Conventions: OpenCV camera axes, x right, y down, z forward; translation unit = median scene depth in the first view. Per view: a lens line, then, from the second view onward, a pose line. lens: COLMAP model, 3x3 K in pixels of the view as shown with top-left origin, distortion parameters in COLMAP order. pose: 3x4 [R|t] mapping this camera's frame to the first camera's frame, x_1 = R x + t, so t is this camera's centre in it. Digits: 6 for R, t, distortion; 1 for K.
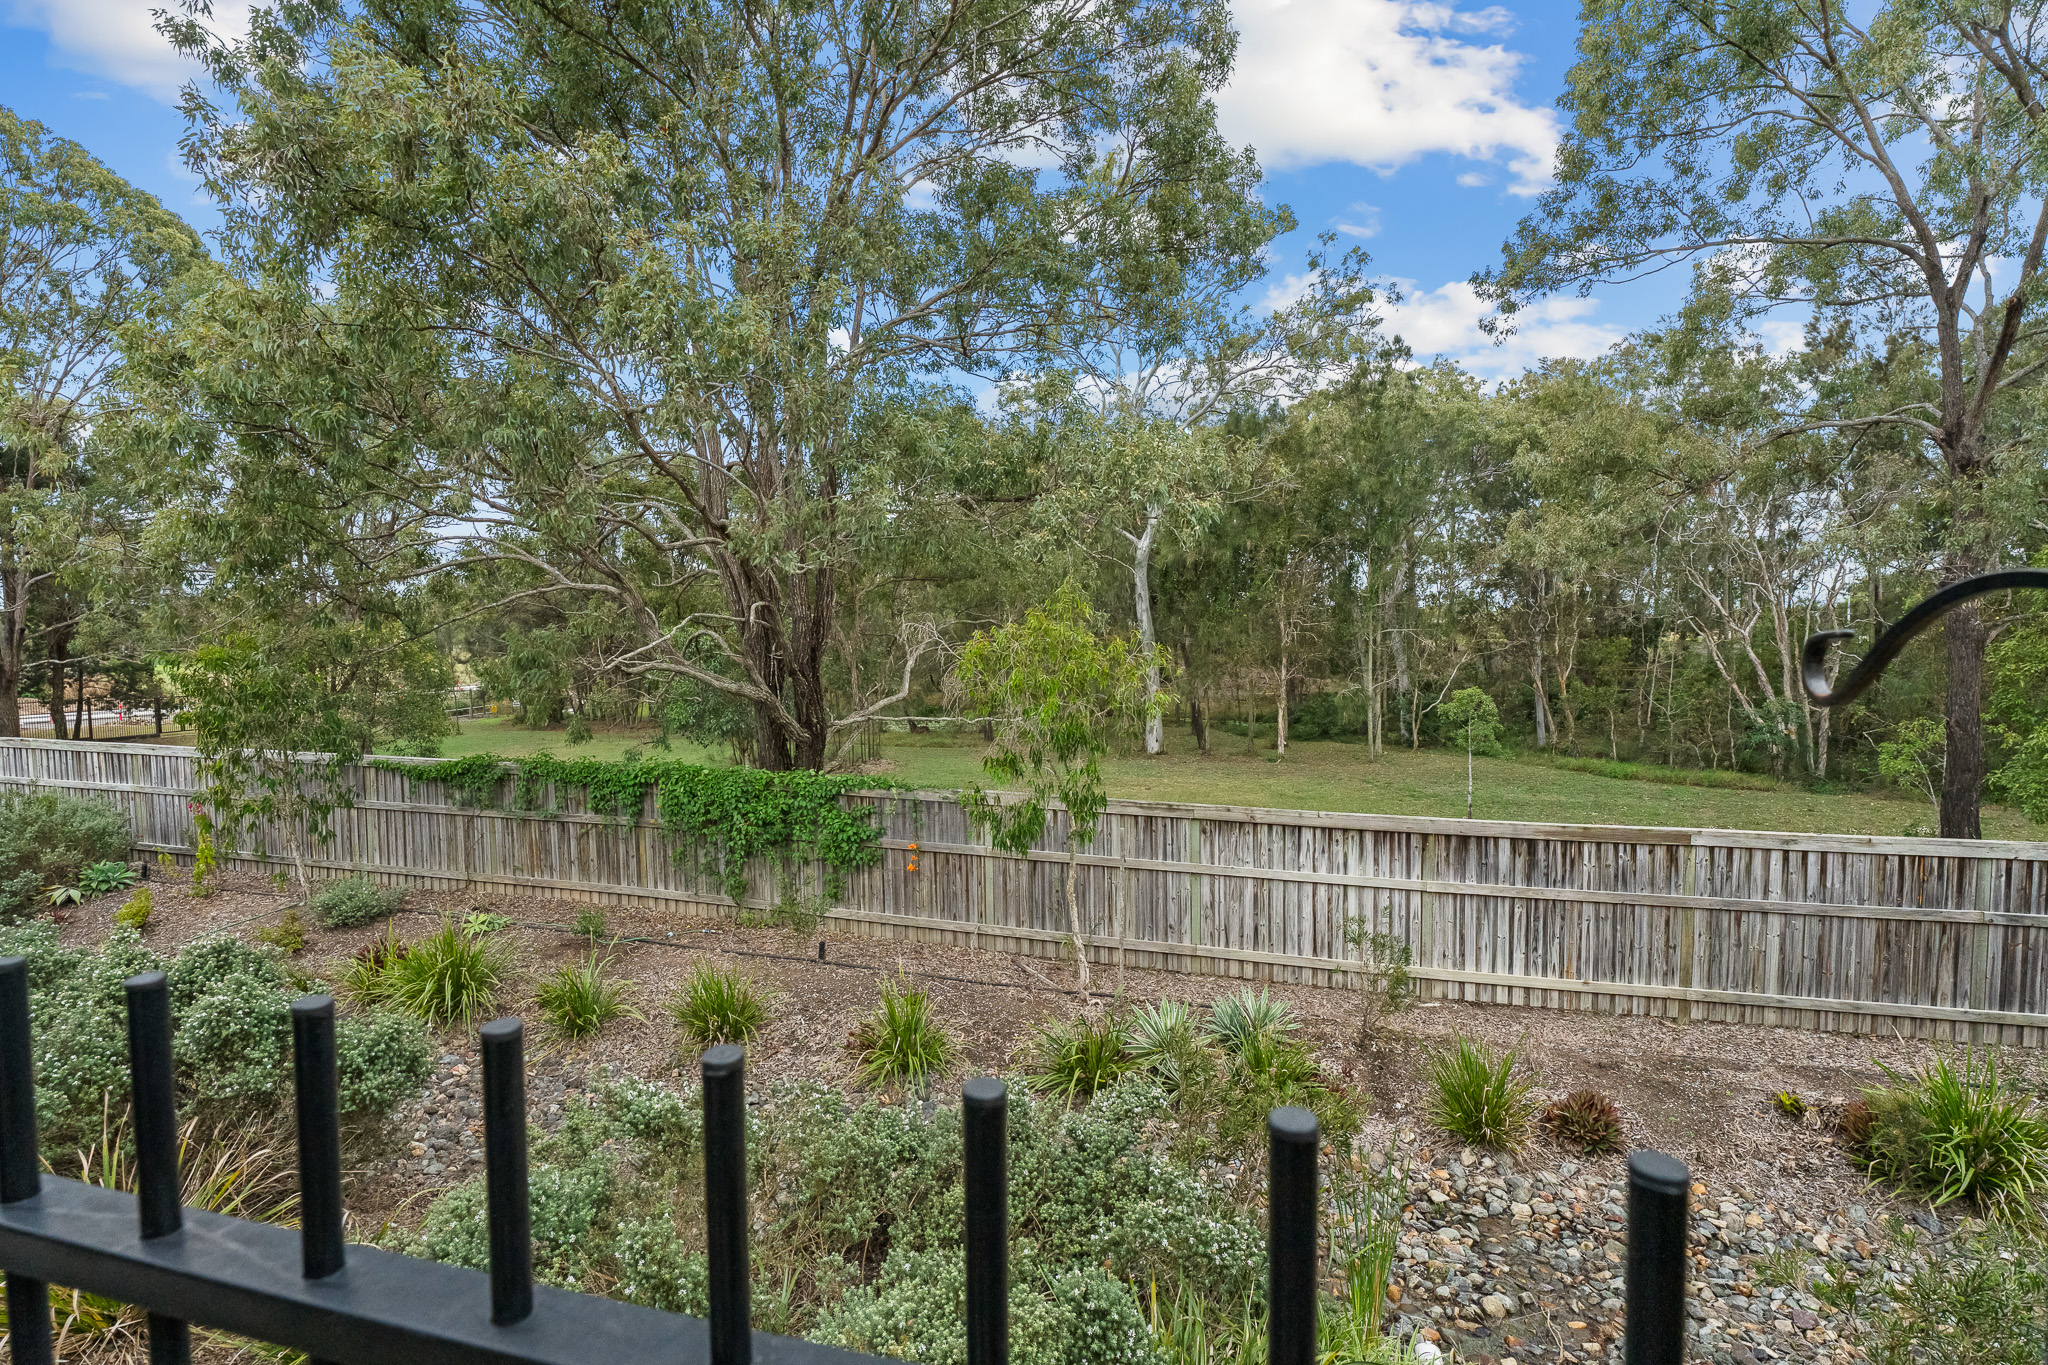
lens RADIAL K [[913.1, 0, 1017.5], [0, 913.1, 682.6], [0, 0, 1]] dist [-0.010276, -0.001203]
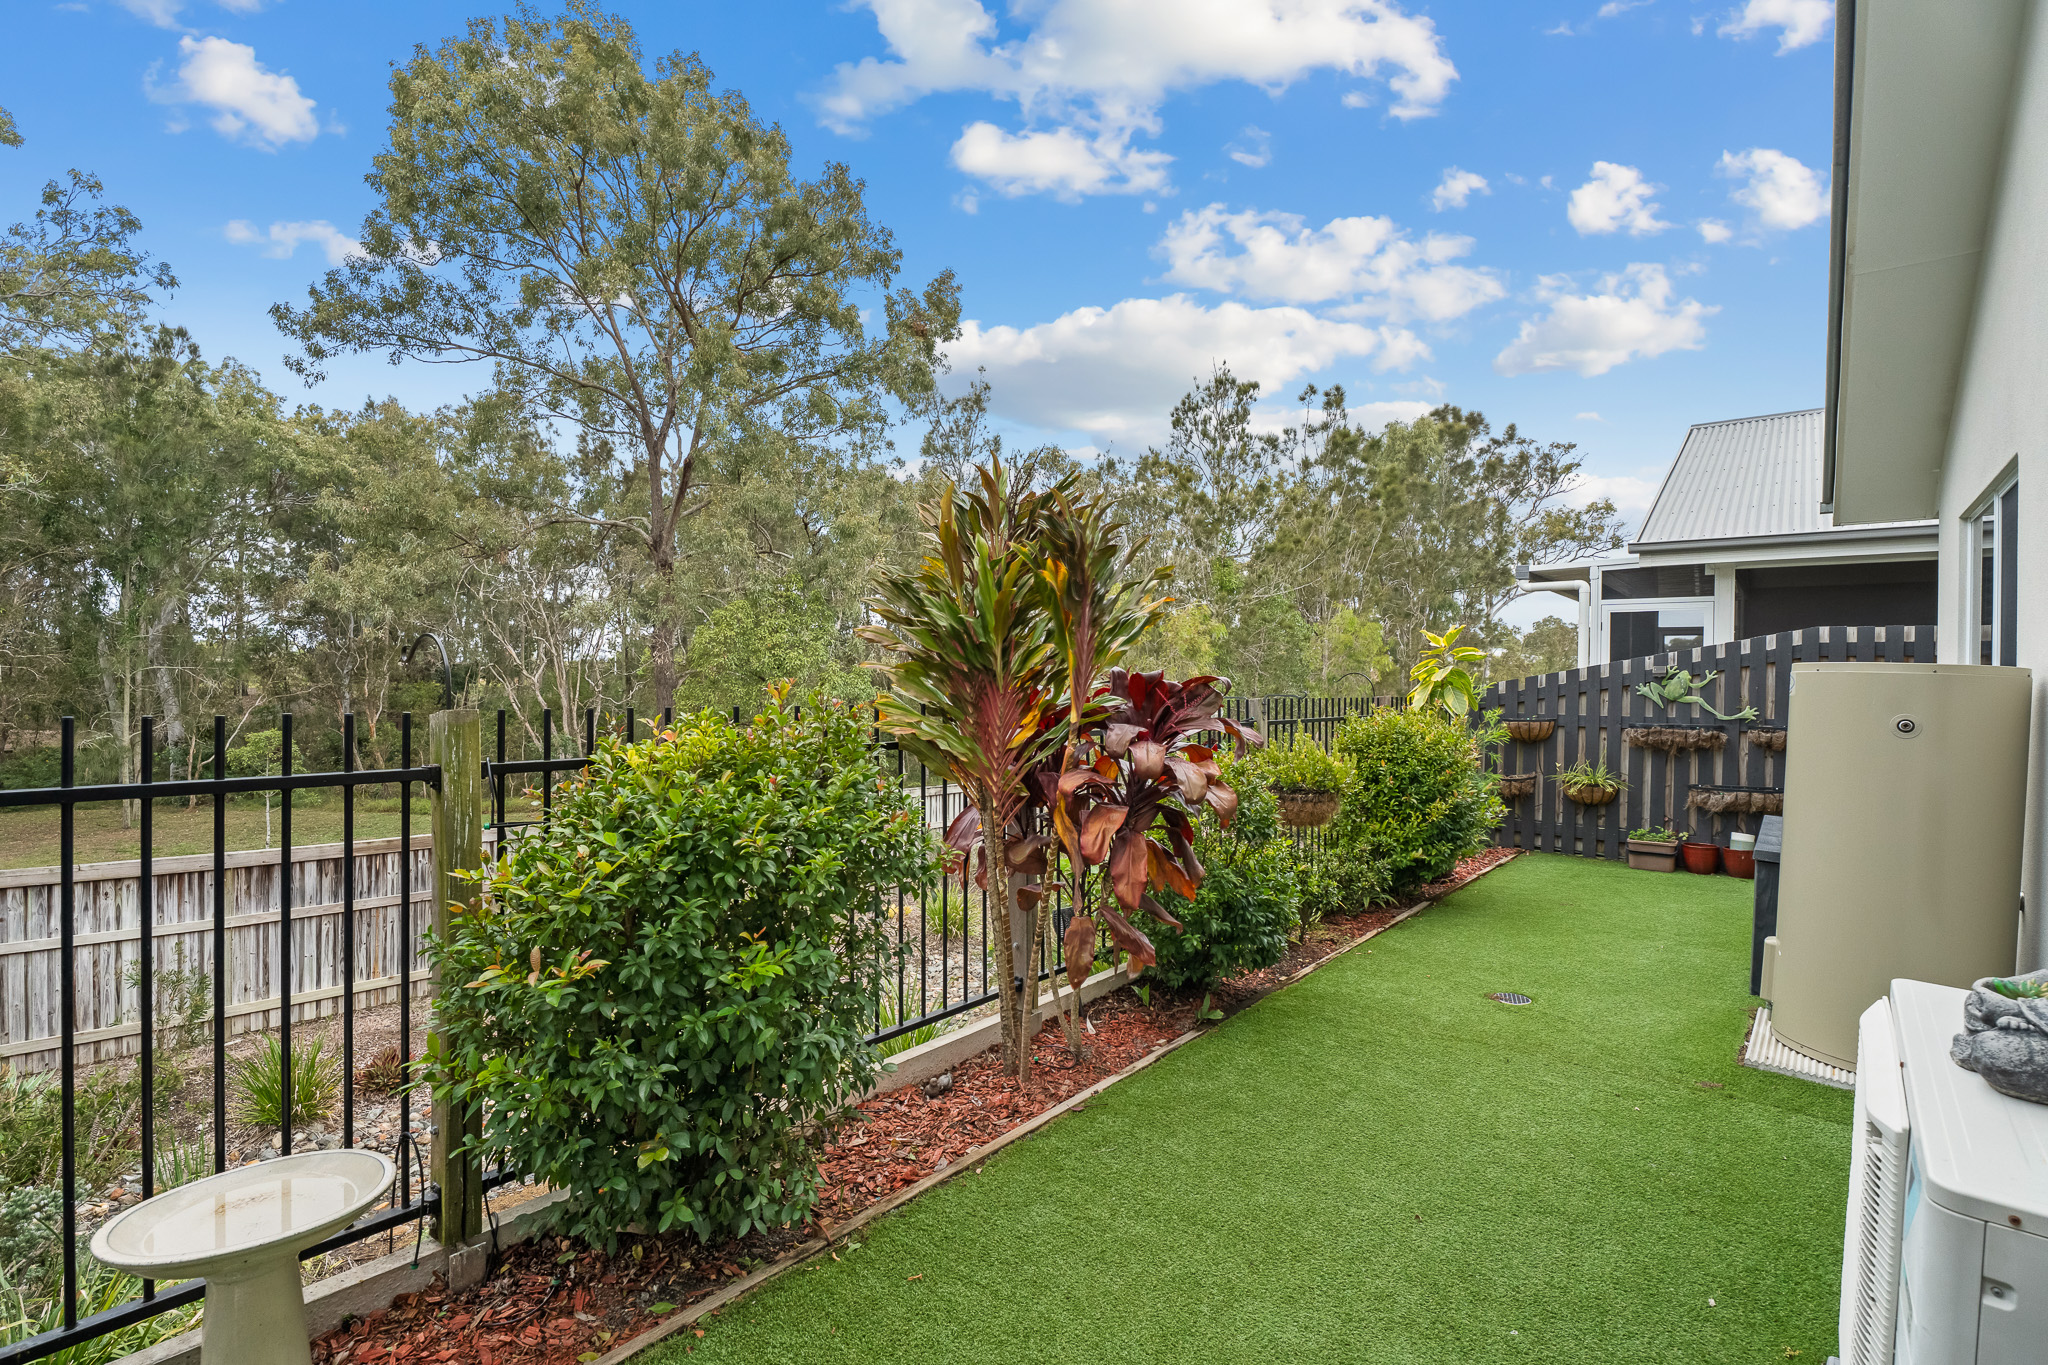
lens RADIAL K [[913.1, 0, 1017.5], [0, 913.1, 682.6], [0, 0, 1]] dist [-0.010276, -0.001203]
pose [[0.403511, 0.017654, 0.914804, -0.103283], [0.028724, 0.999077, -0.031950, 0.018630], [-0.914524, 0.039168, 0.402631, -0.188271]]
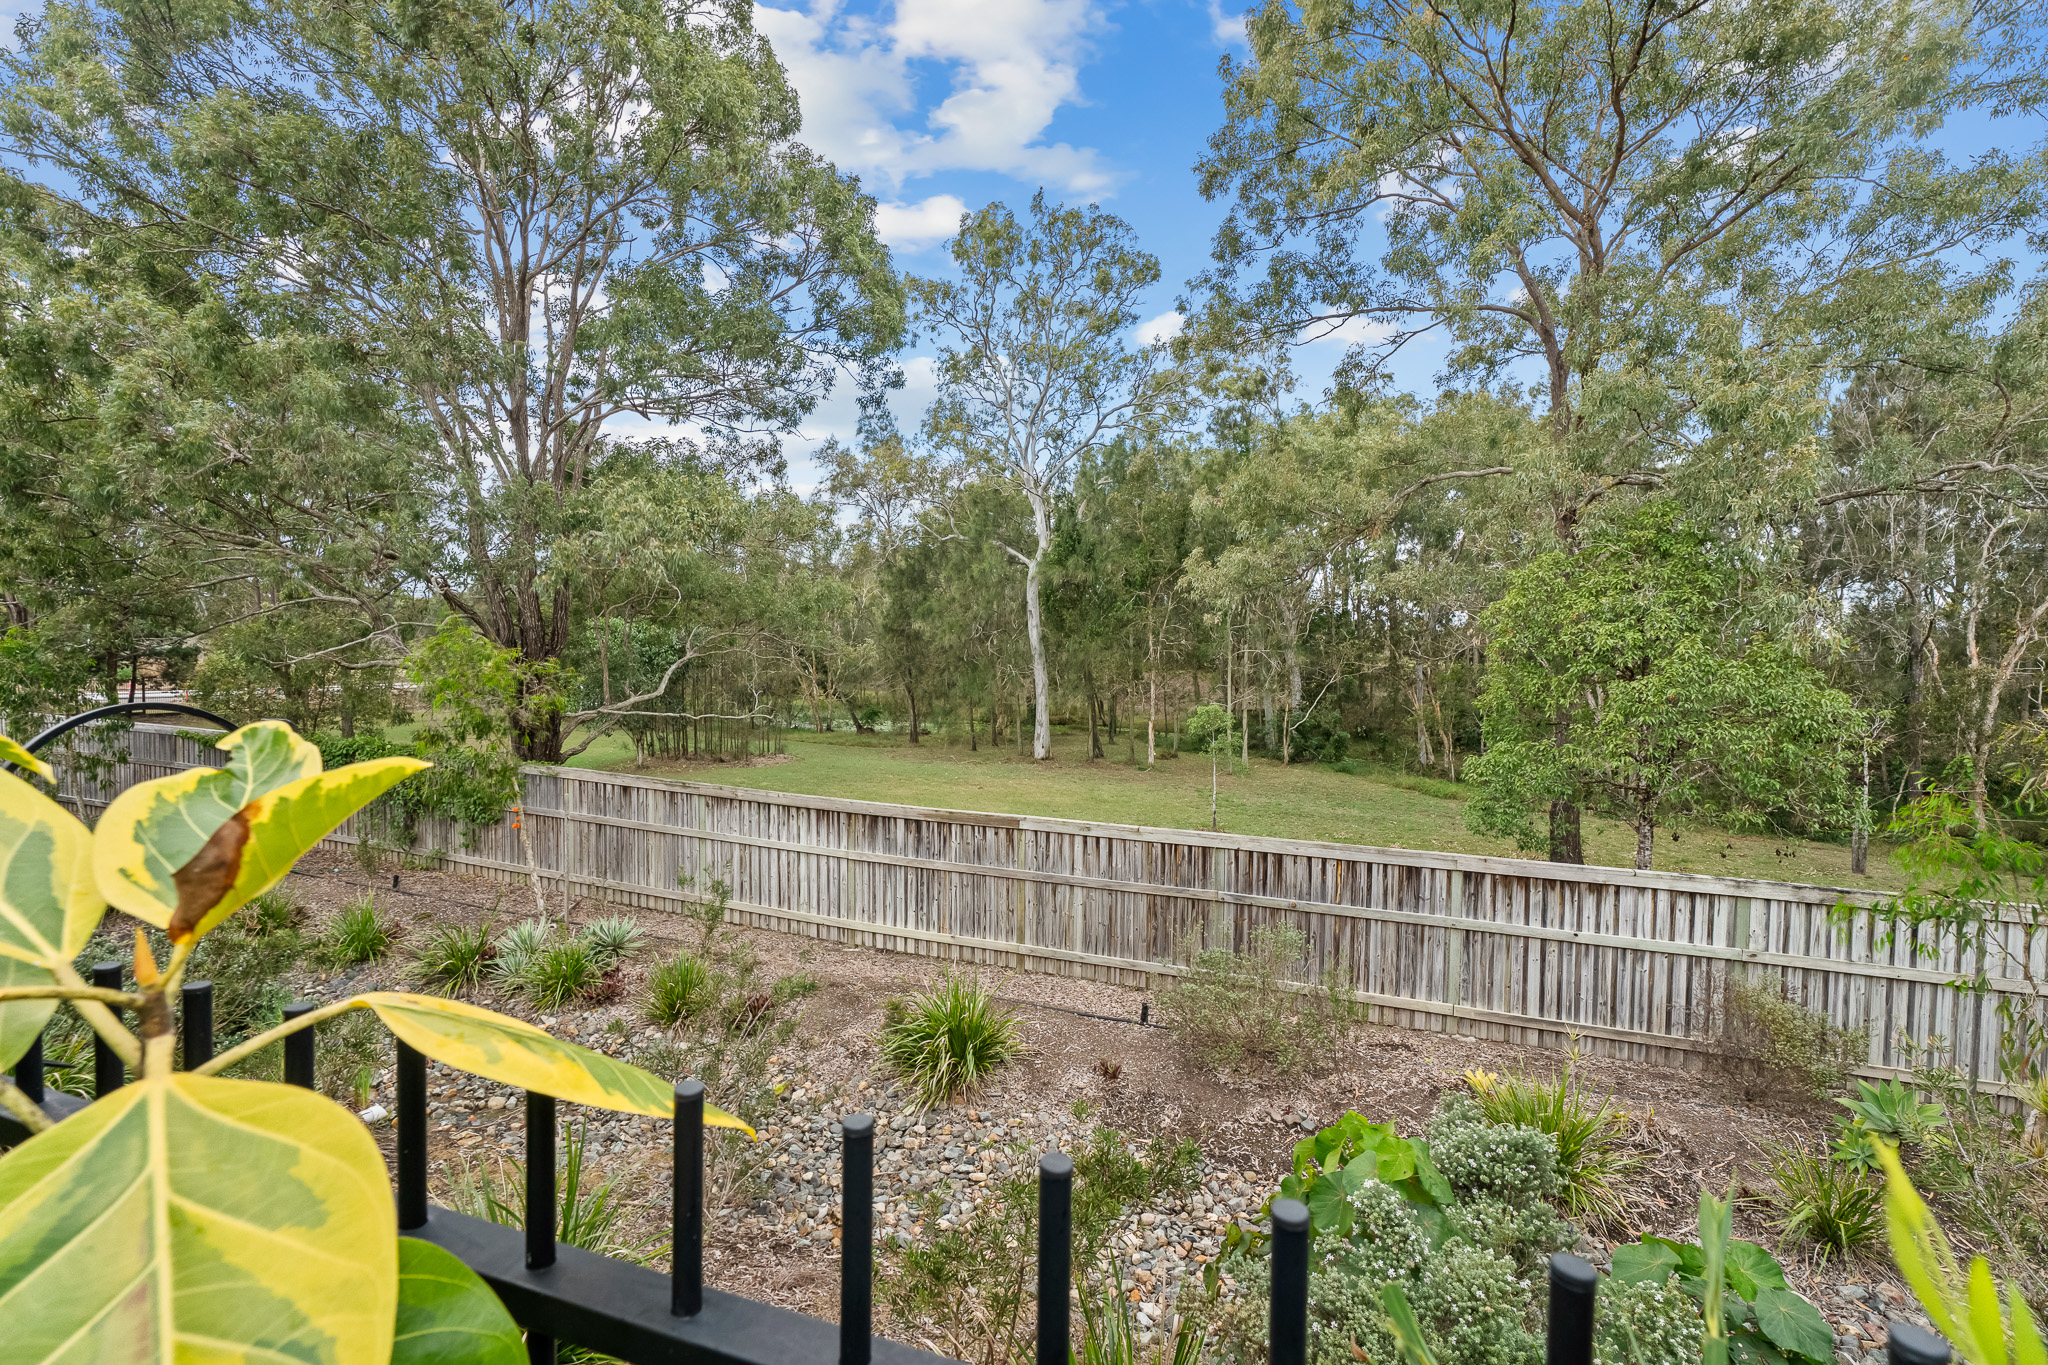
lens RADIAL K [[928.2, 0, 1019.8], [0, 928.2, 650.7], [0, 0, 1]] dist [-0.000817, 0.000201]
pose [[0.995061, 0.027957, -0.095252, 0.761969], [-0.032232, 0.998527, -0.043640, -0.010008], [0.093892, 0.046495, 0.994496, -0.261699]]
